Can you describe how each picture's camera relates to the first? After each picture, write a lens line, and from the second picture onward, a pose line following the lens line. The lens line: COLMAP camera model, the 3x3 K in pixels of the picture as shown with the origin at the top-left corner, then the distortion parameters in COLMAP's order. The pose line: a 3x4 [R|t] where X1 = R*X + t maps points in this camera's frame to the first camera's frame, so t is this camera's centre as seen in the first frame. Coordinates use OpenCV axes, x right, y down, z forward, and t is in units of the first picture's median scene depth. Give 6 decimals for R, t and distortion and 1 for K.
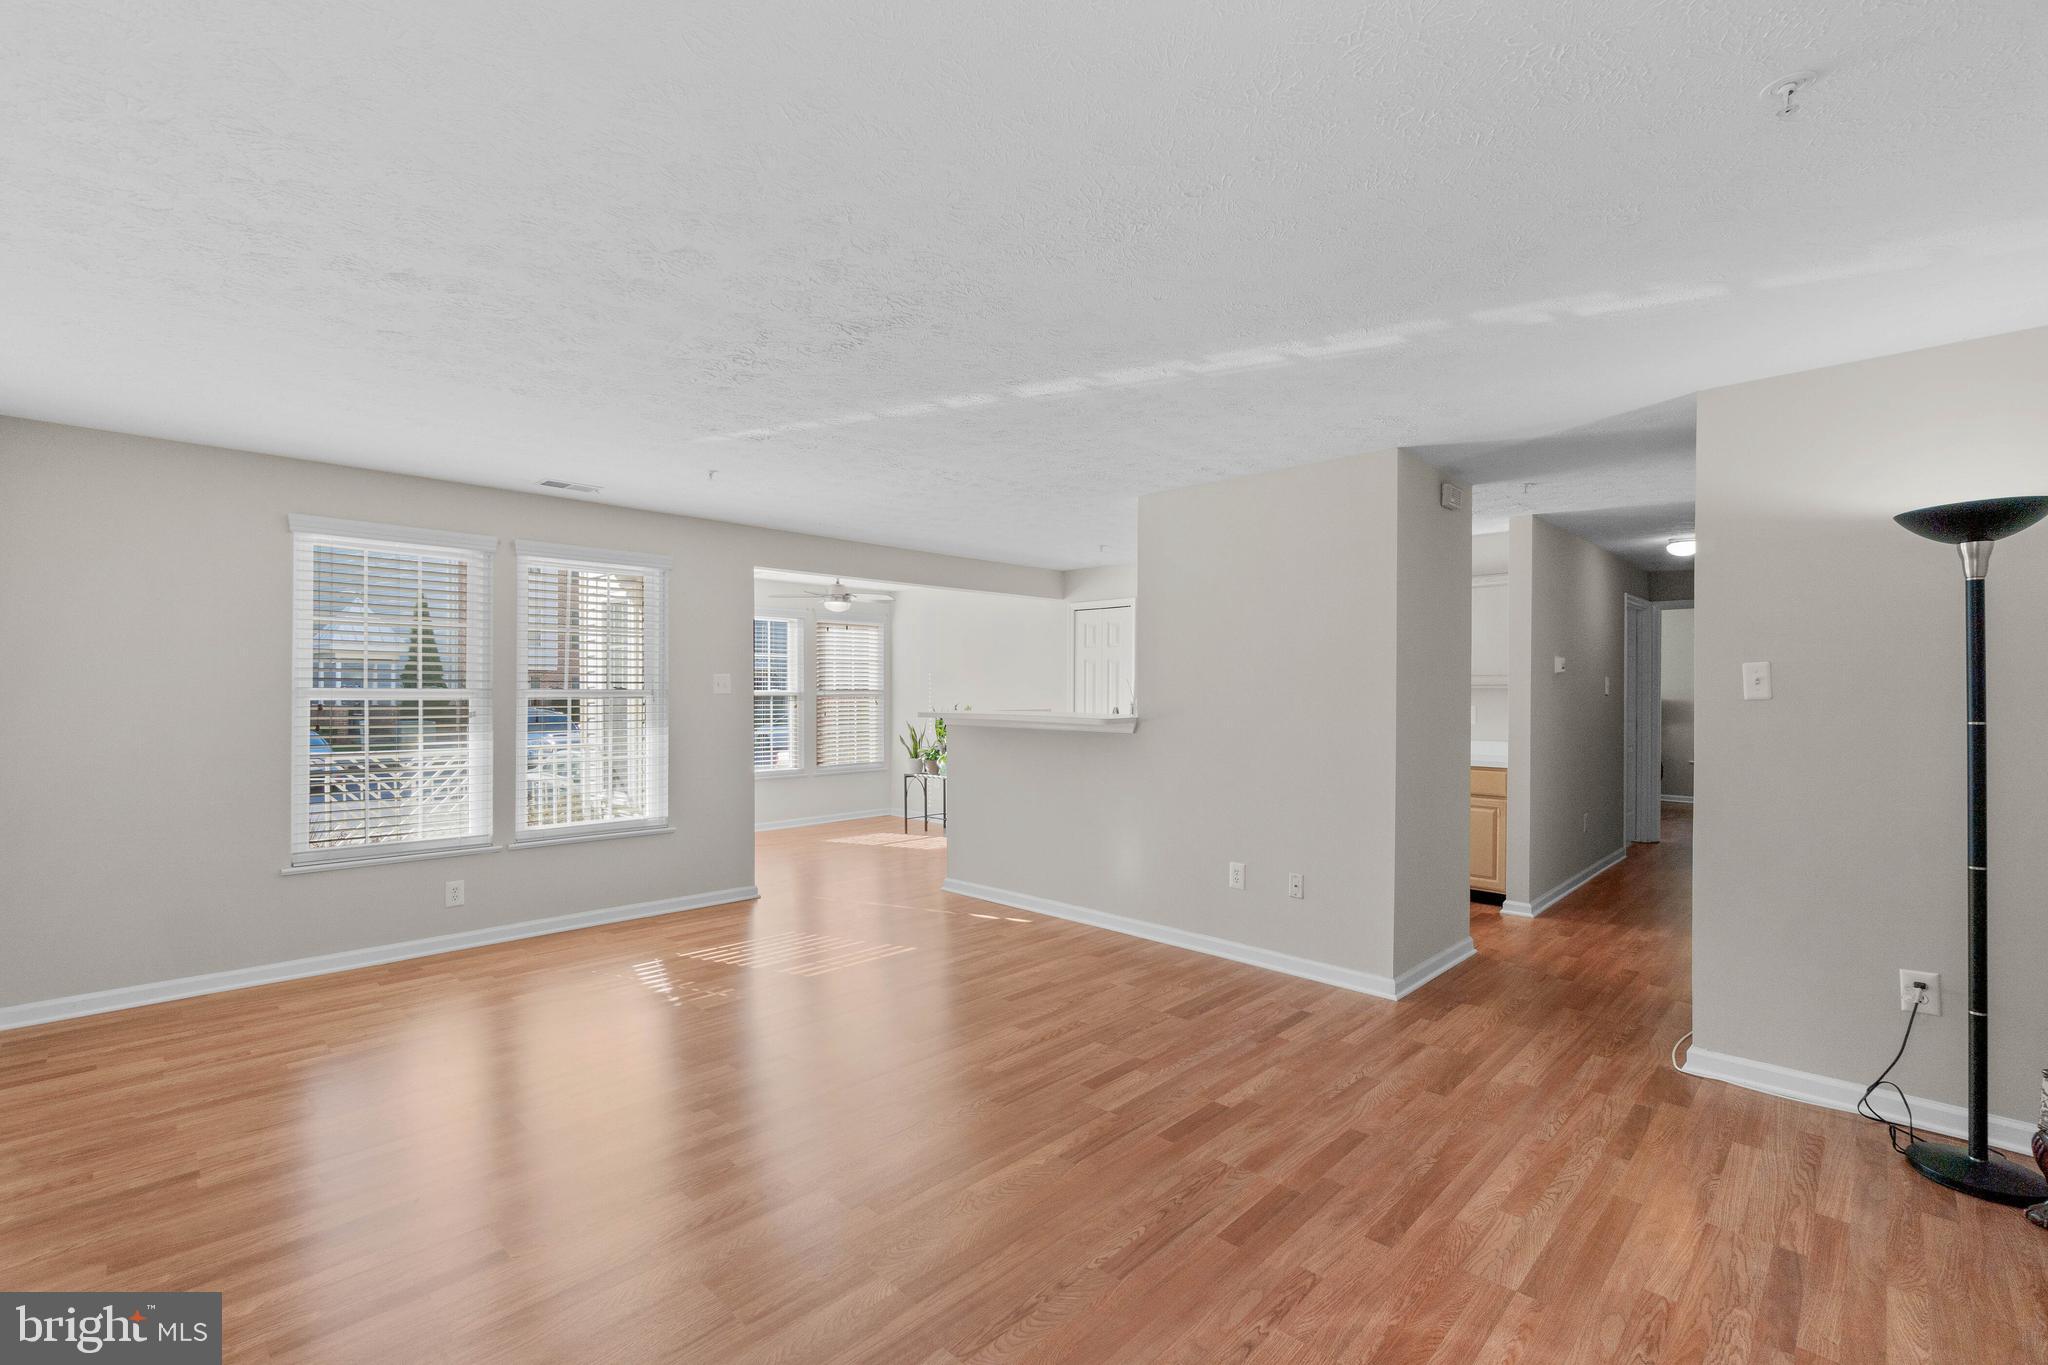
lens RADIAL K [[888.4, 0, 1014.3], [0, 888.4, 703.5], [0, 0, 1]] dist [-0.006867, 0.001563]
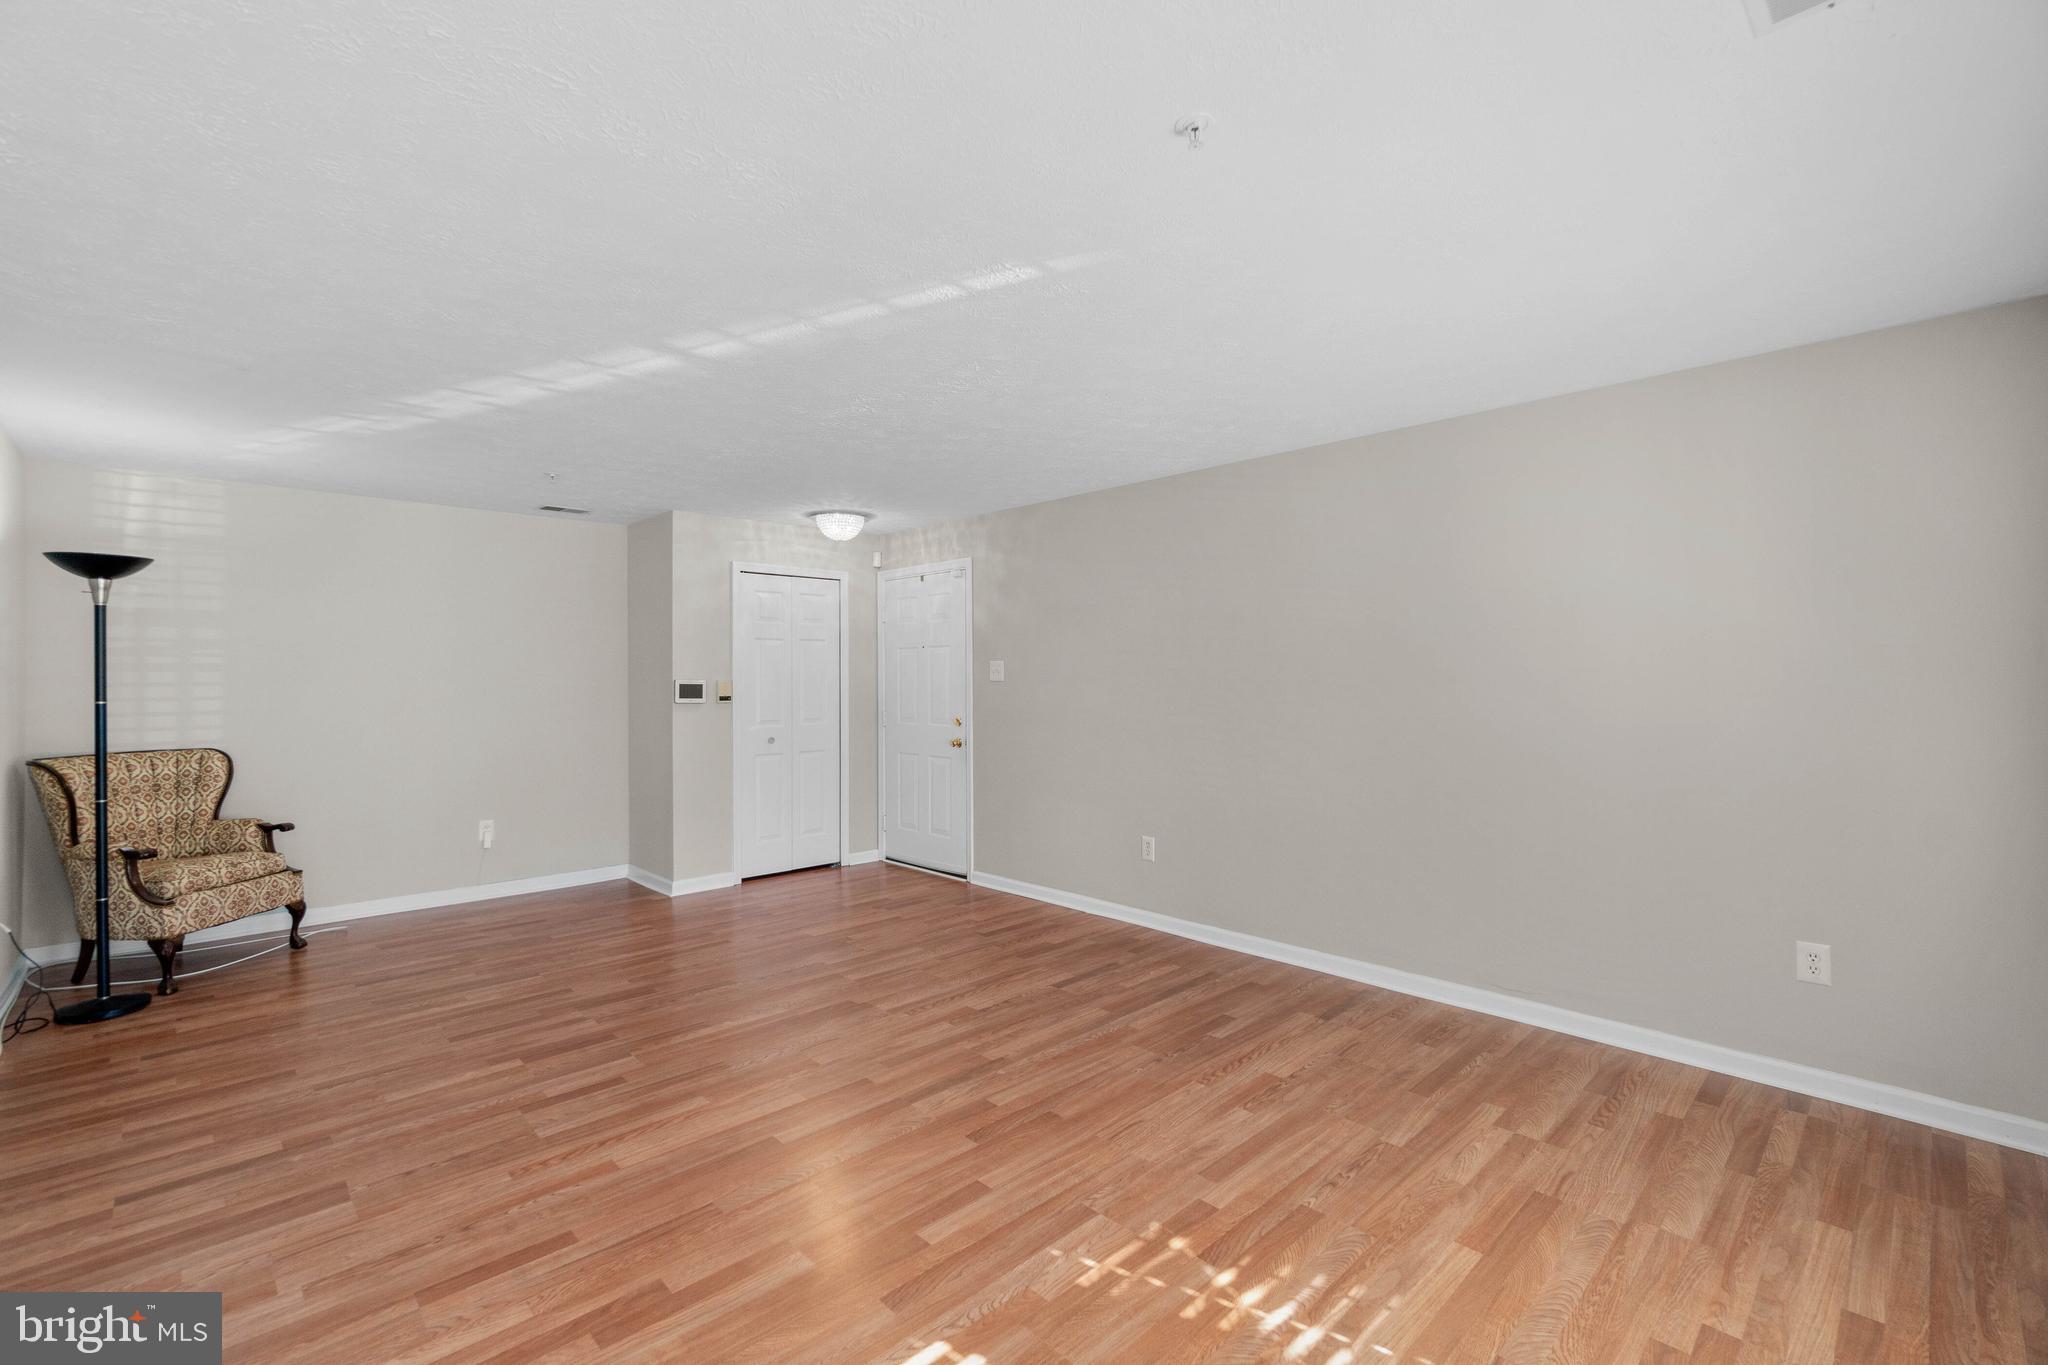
lens RADIAL K [[888.4, 0, 1020.8], [0, 888.4, 667.5], [0, 0, 1]] dist [-0.006867, 0.001563]
pose [[-0.999528, 0.000319, 0.030719, -0.257187], [0.000376, 0.999998, 0.001855, -0.019437], [-0.030718, 0.001866, -0.999526, 1.298124]]
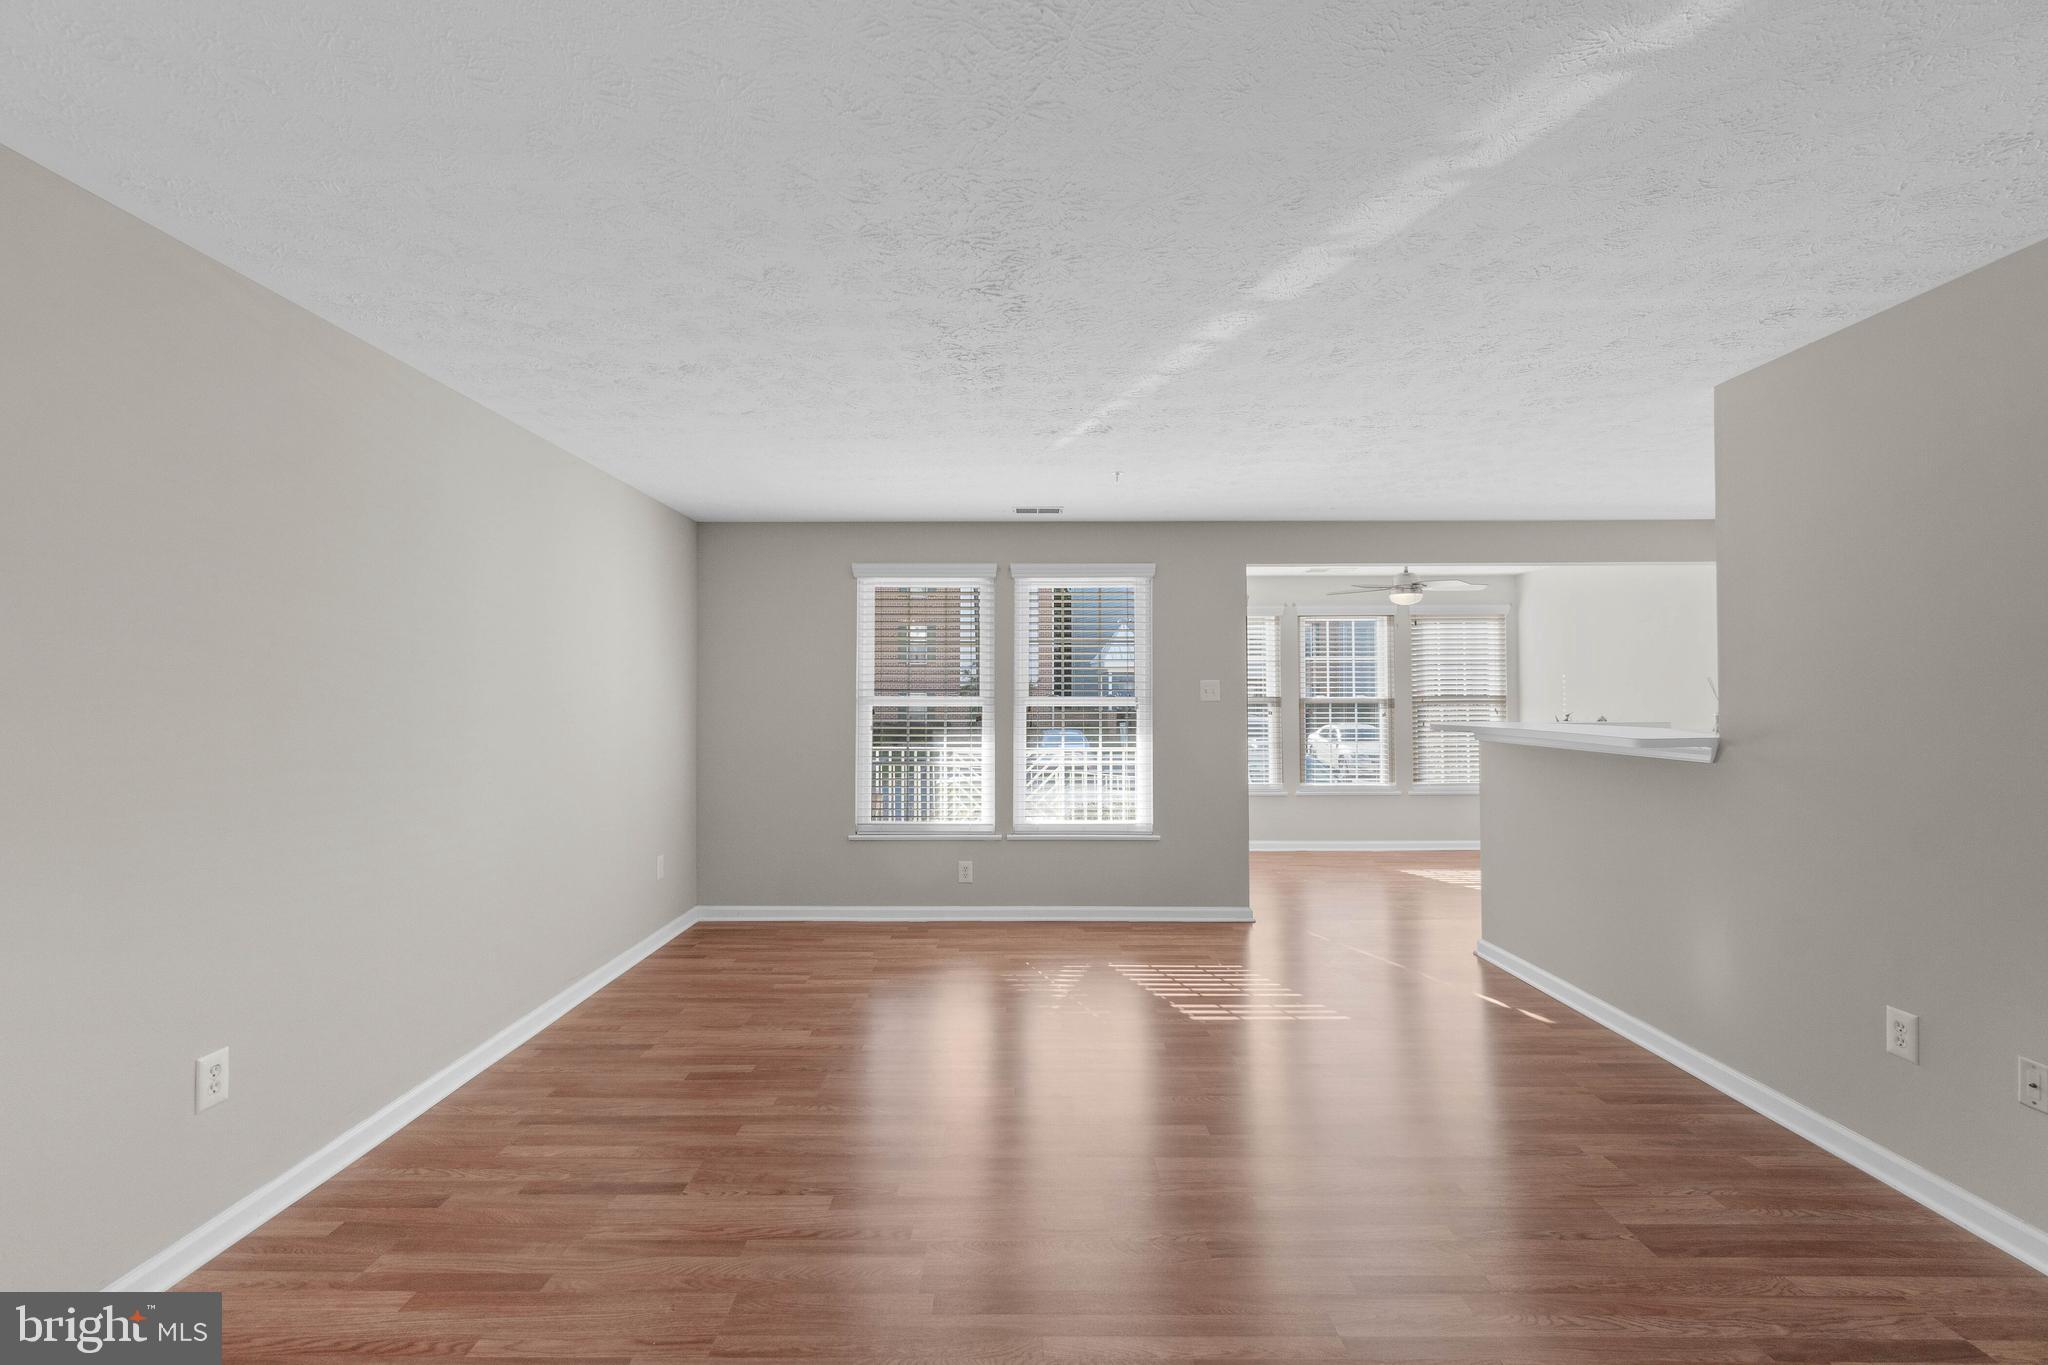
lens RADIAL K [[888.4, 0, 1015.6], [0, 888.4, 684.9], [0, 0, 1]] dist [-0.006867, 0.001563]
pose [[0.698428, -0.014884, -0.715526, 0.255668], [-0.005905, 0.999630, -0.026559, -0.001415], [0.715656, 0.022775, 0.698081, 0.223727]]
